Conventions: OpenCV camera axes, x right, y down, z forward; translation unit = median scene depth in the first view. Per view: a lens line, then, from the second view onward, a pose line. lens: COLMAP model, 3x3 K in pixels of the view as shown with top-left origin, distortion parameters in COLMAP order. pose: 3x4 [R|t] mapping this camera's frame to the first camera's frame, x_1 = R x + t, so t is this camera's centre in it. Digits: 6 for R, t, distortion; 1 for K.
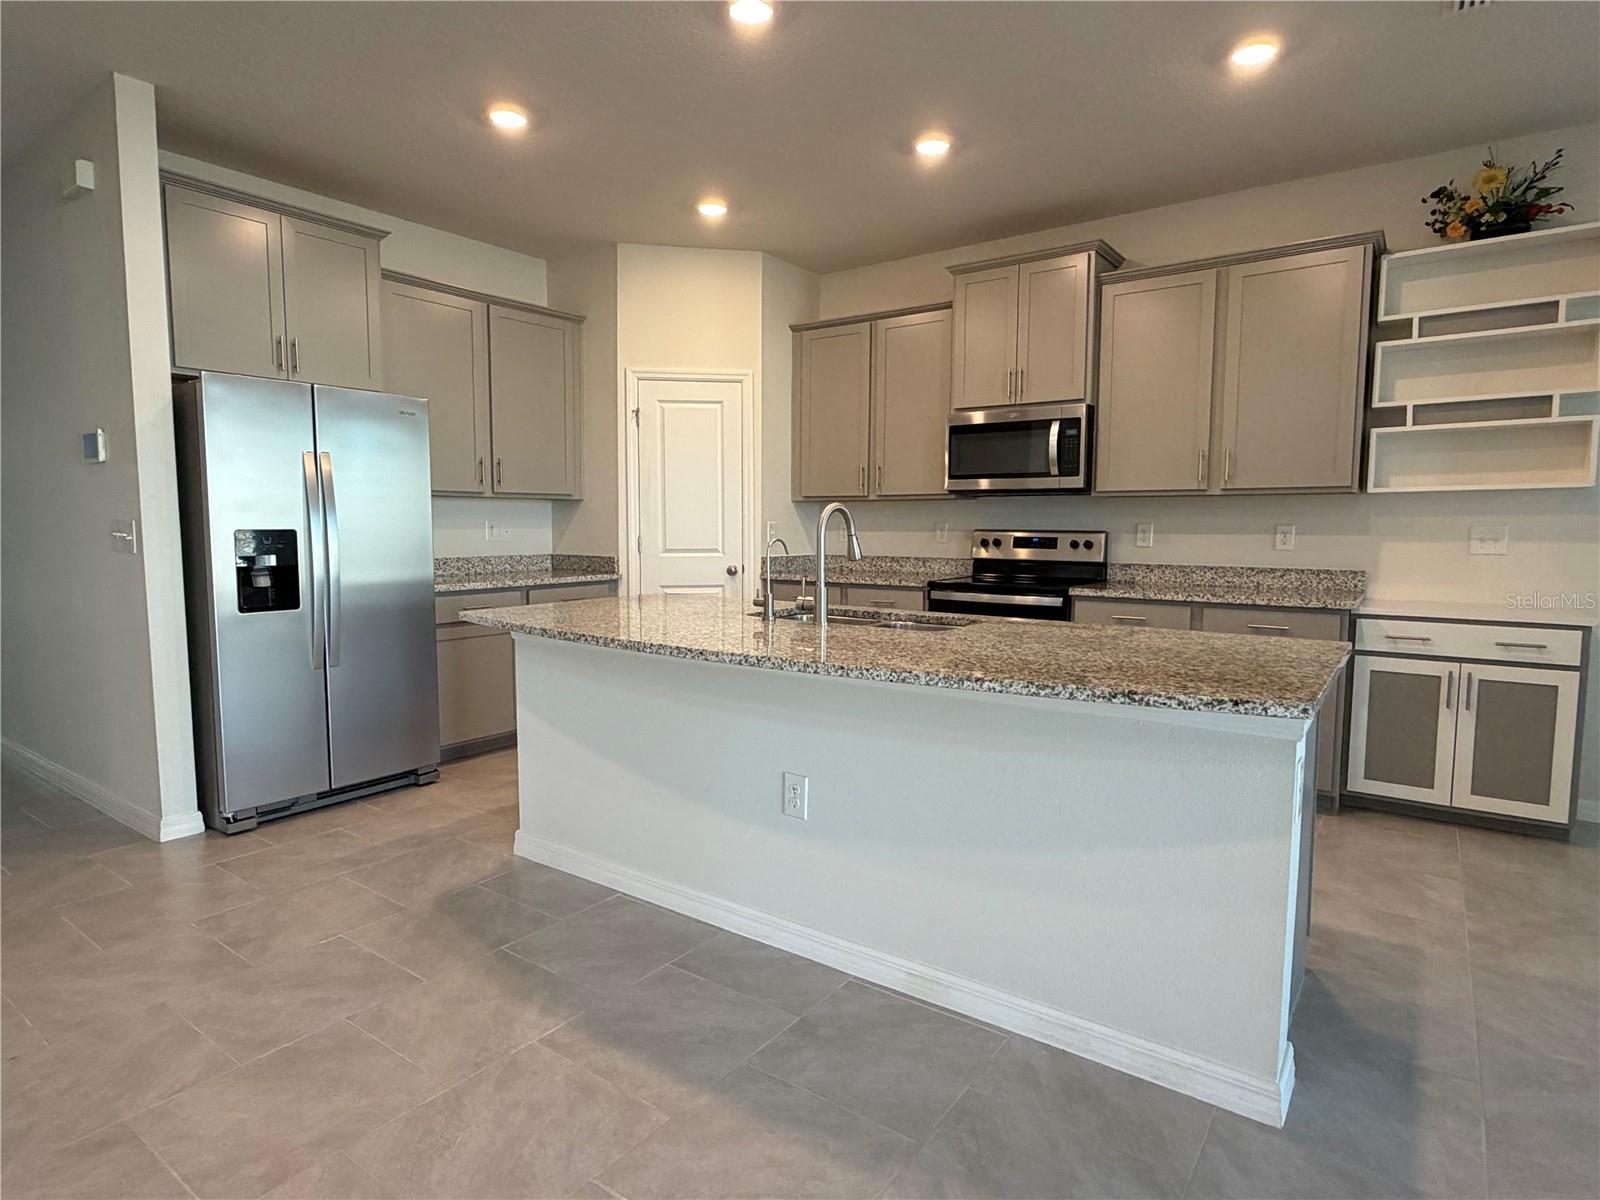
lens RADIAL K [[873.3, 0, 800.0], [0, 873.3, 600.0], [0, 0, 1]] dist [-0.001688, 0.000003]
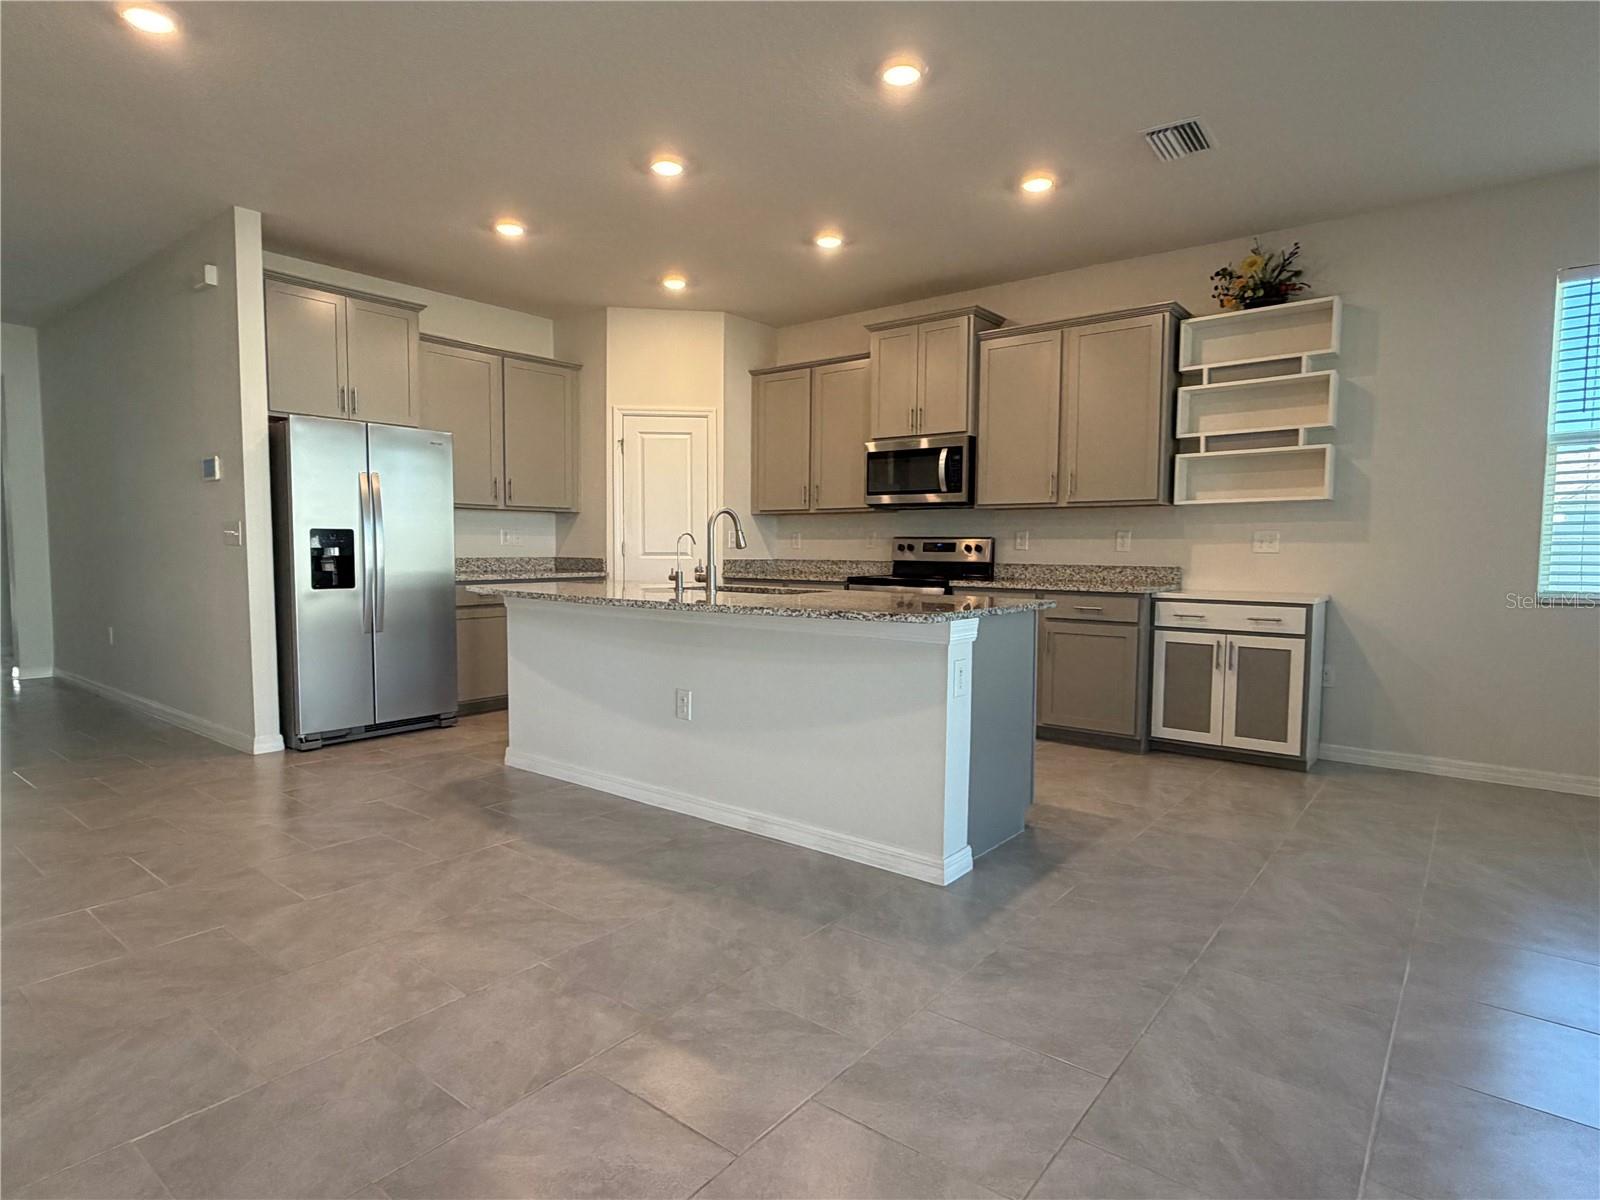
lens RADIAL K [[872.2, 0, 798.8], [0, 872.2, 608.8], [0, 0, 1]] dist [-0.002950, -0.000316]
pose [[0.998949, 0.007073, -0.045293, 0.169260], [-0.007895, 0.999807, -0.018006, 0.058822], [0.045157, 0.018344, 0.998811, -0.306442]]
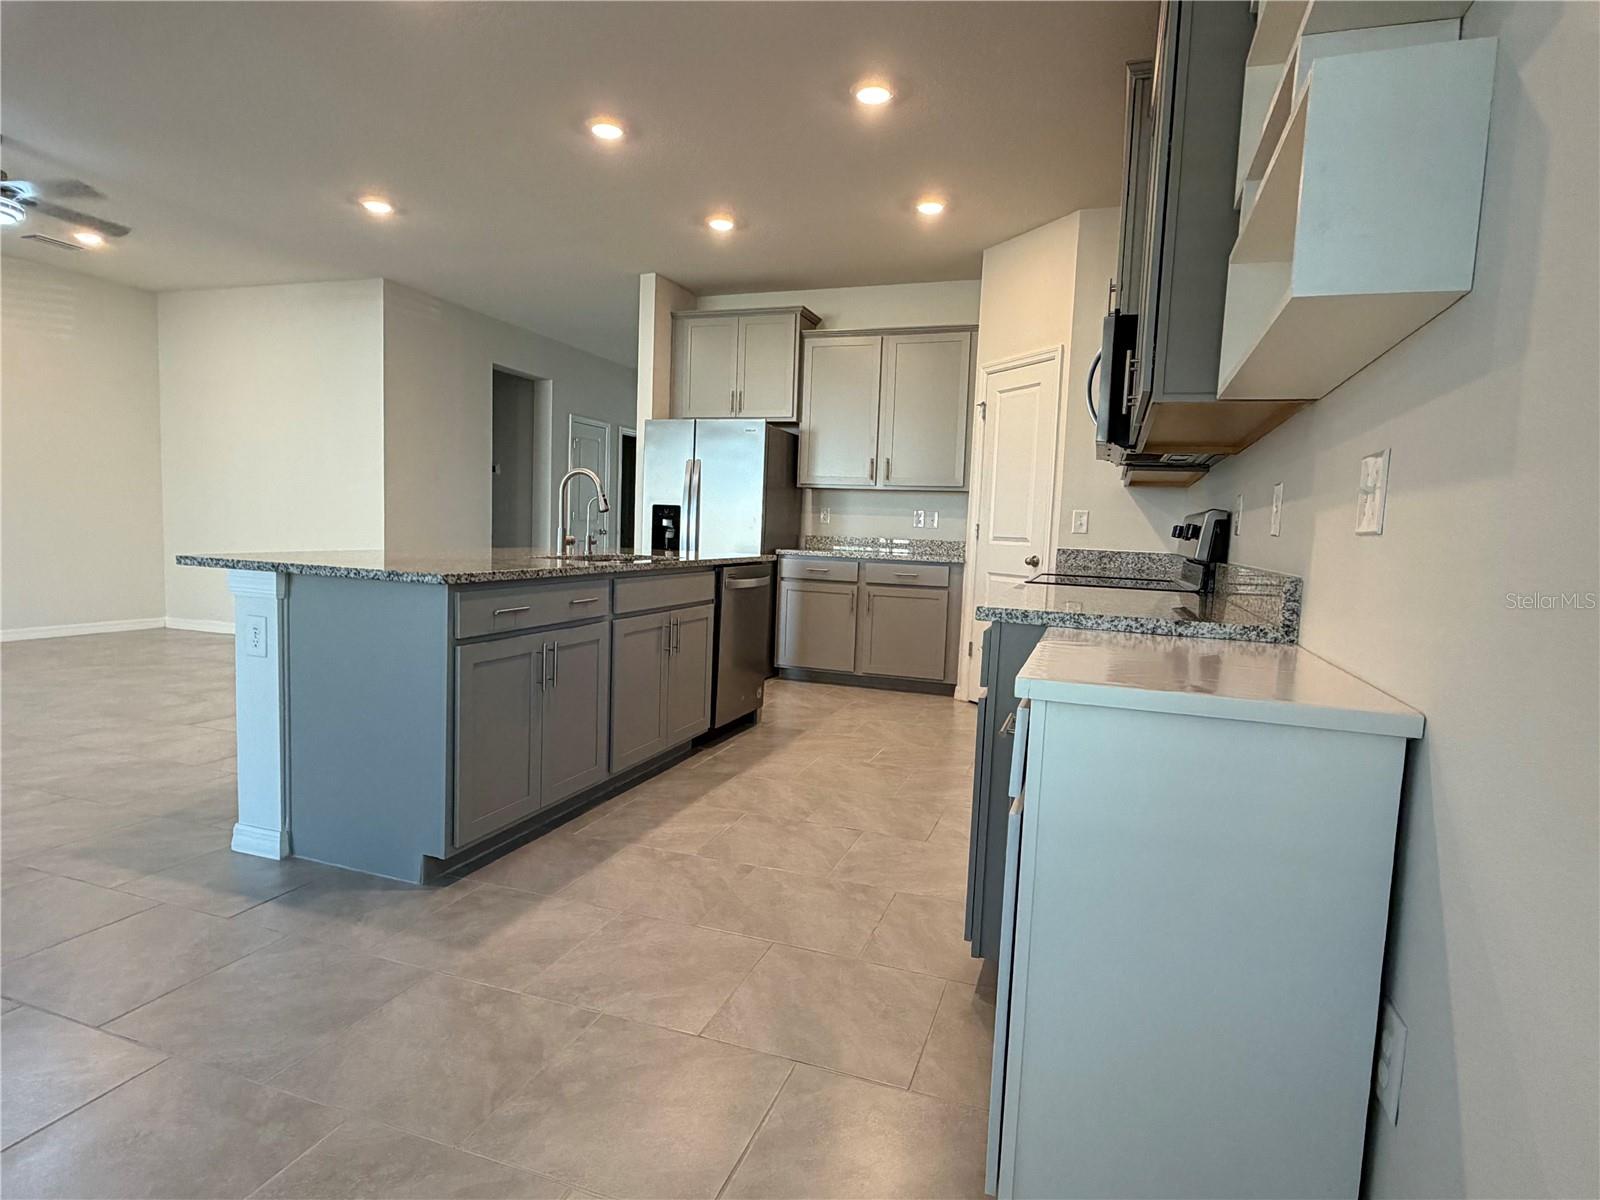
lens RADIAL K [[872.2, 0, 798.8], [0, 872.2, 608.8], [0, 0, 1]] dist [-0.002950, -0.000316]
pose [[0.285421, 0.096865, -0.953495, 1.081951], [-0.122893, 0.990366, 0.063824, -0.016669], [0.950490, 0.098961, 0.294575, 0.696944]]
